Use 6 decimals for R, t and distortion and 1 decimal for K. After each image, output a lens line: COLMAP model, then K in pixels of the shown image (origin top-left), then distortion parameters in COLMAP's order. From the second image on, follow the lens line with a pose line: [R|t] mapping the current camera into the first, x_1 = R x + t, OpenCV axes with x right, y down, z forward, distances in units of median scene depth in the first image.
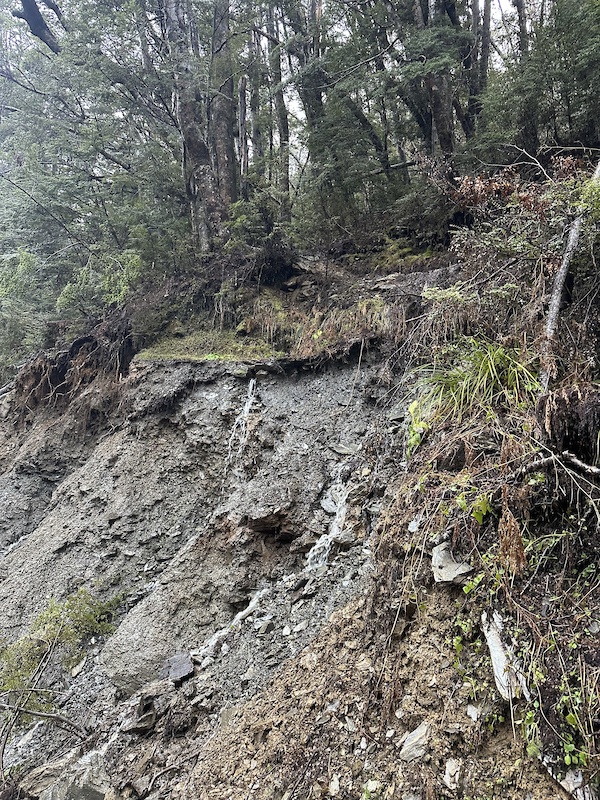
lens RADIAL K [[521.2, 0, 300.0], [0, 521.2, 400.0], [0, 0, 1]] dist [0.058549, -0.137058]
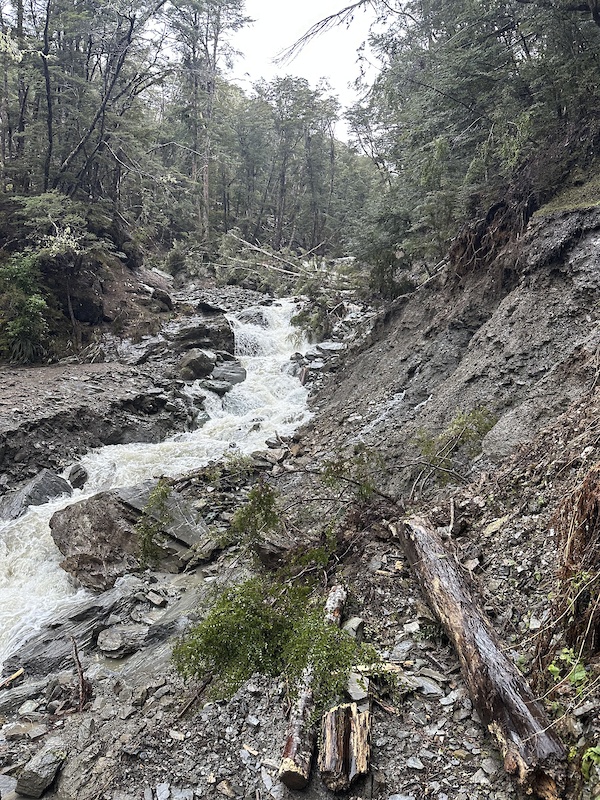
lens RADIAL K [[521.2, 0, 300.0], [0, 521.2, 400.0], [0, 0, 1]] dist [0.058549, -0.137058]
pose [[0.686176, 0.050379, -0.725689, 0.188686], [0.137590, 0.970603, 0.197480, 0.011216], [0.714305, -0.235353, 0.659073, -0.175368]]
